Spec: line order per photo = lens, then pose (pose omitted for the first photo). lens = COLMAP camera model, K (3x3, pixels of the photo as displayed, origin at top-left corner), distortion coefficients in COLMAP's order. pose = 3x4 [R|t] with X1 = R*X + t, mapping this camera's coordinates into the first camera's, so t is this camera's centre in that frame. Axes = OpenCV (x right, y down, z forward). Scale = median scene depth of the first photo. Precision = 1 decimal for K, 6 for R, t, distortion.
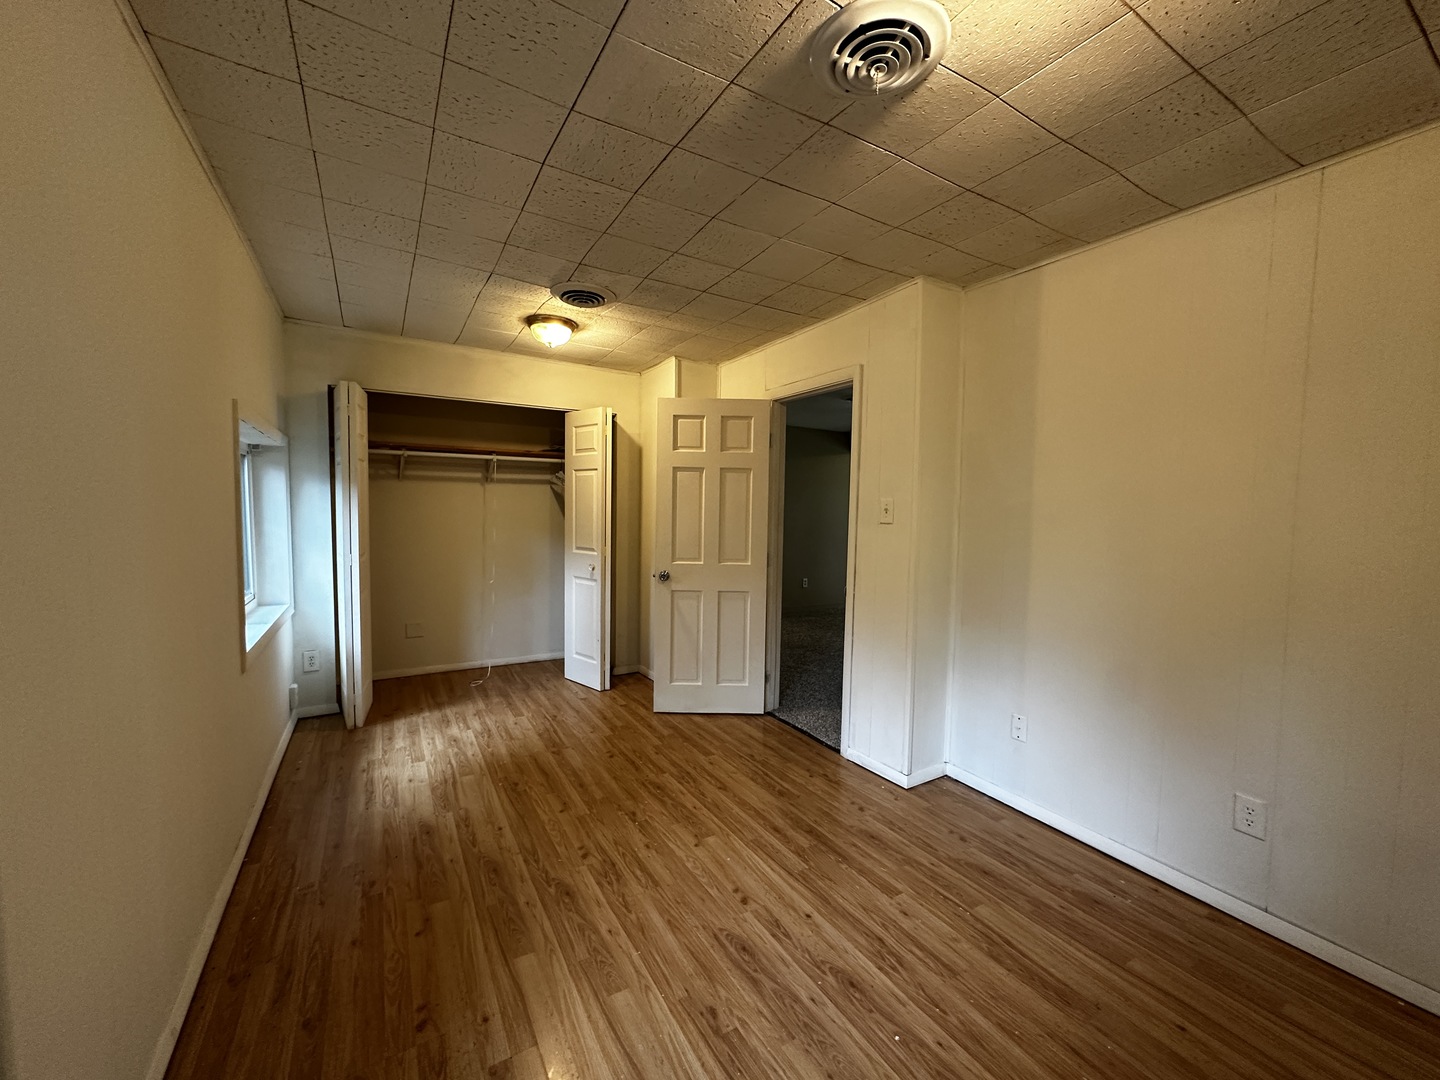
lens RADIAL K [[575.5, 0, 720.6], [0, 575.5, 541.4], [0, 0, 1]] dist [-0.001442, 0.000709]
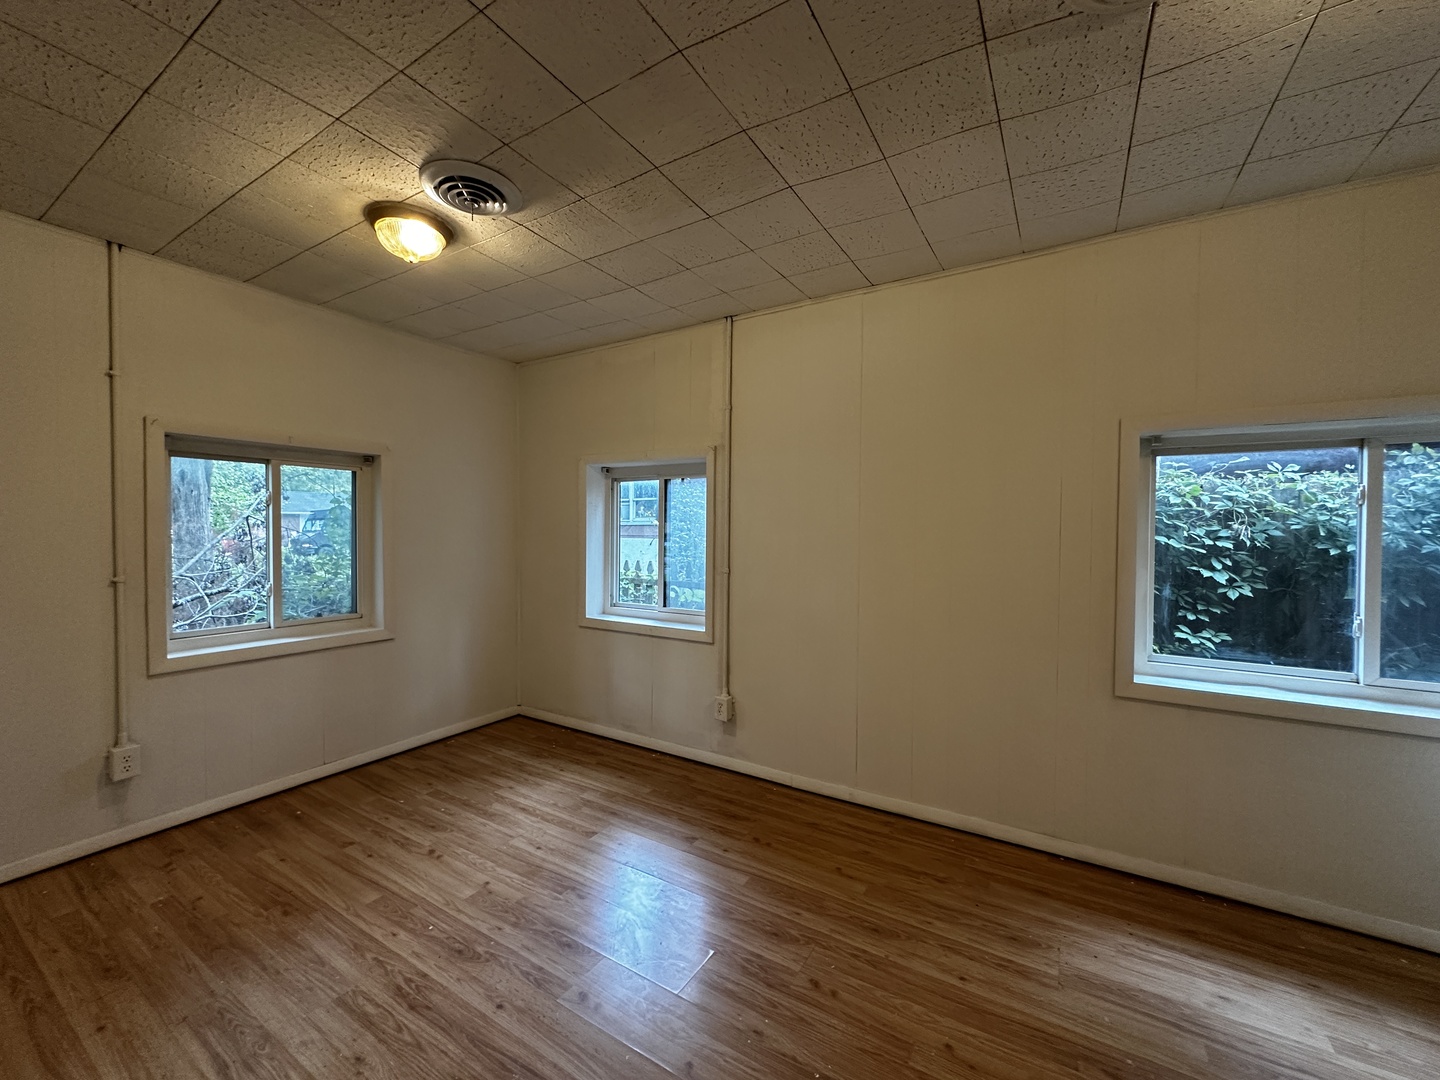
lens RADIAL K [[575.5, 0, 720.1], [0, 575.5, 538.6], [0, 0, 1]] dist [-0.001442, 0.000709]
pose [[-0.887449, -0.014643, -0.460673, 0.268306], [-0.046844, 0.997185, 0.058544, -0.077140], [0.458519, 0.073534, -0.885637, 1.872041]]
